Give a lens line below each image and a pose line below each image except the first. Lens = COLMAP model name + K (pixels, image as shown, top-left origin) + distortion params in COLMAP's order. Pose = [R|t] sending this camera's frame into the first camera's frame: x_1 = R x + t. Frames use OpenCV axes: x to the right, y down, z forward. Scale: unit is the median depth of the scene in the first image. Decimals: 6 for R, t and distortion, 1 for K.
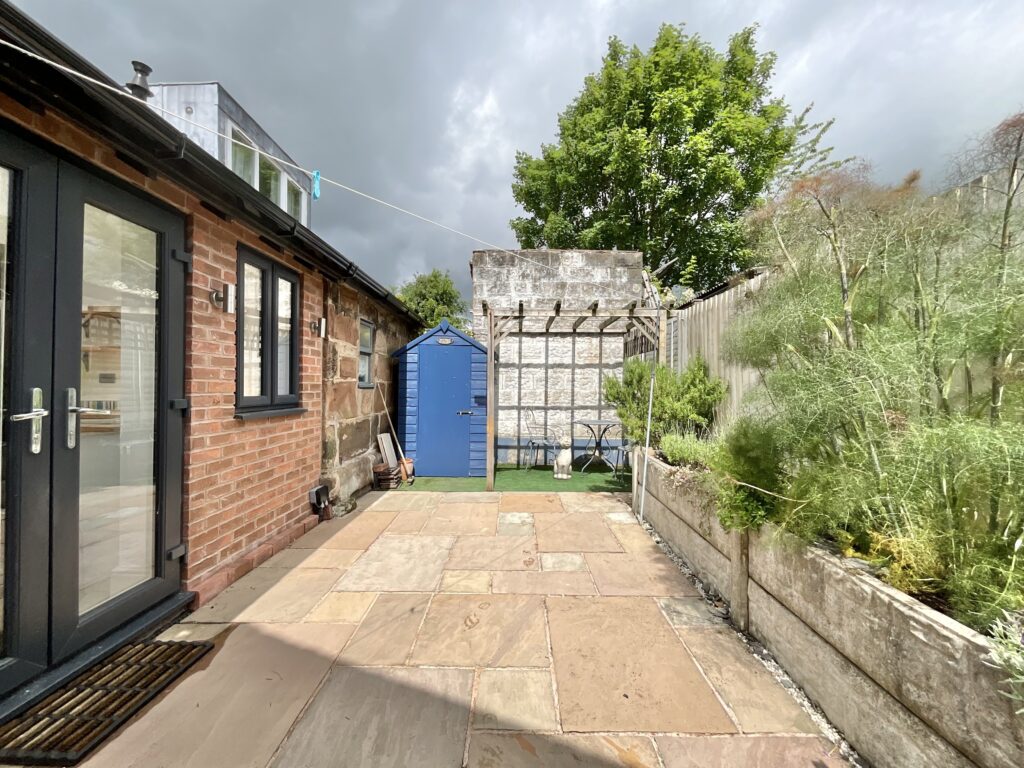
lens RADIAL K [[416.1, 0, 511.0], [0, 416.1, 385.3], [0, 0, 1]] dist [-0.003084, -0.000149]
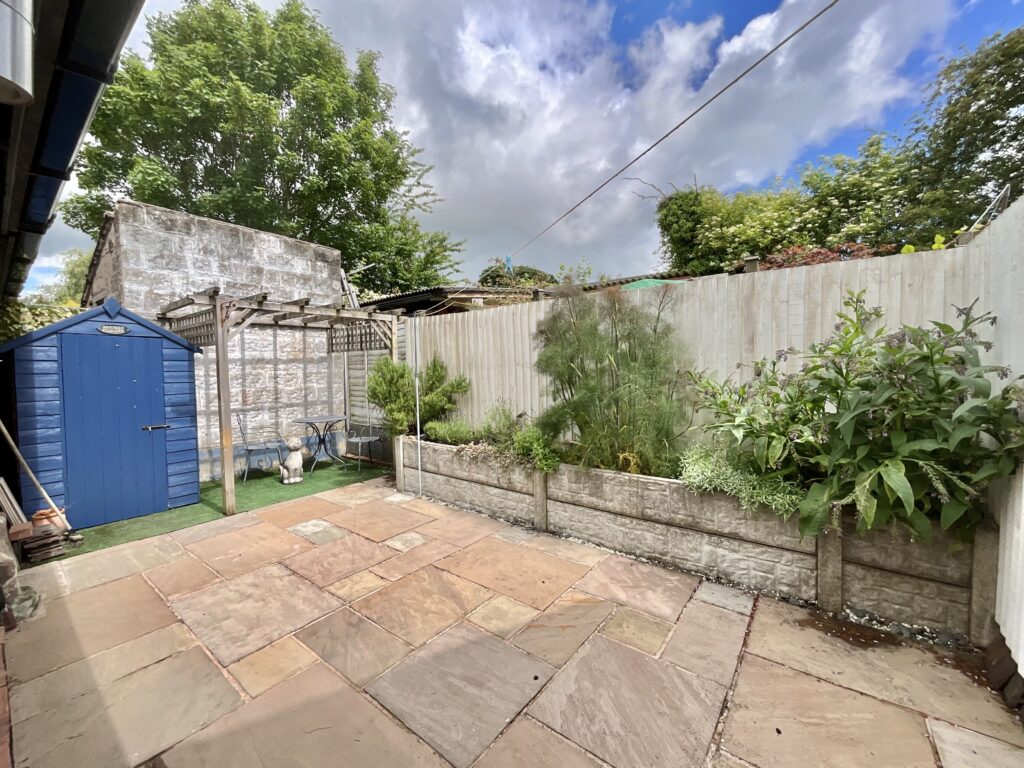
lens RADIAL K [[416.1, 0, 511.0], [0, 416.1, 385.3], [0, 0, 1]] dist [-0.003084, -0.000149]
pose [[0.601627, -0.051825, 0.797094, -0.272108], [0.020574, 0.998567, 0.049396, -0.028072], [-0.798512, -0.013319, 0.601831, 0.032562]]
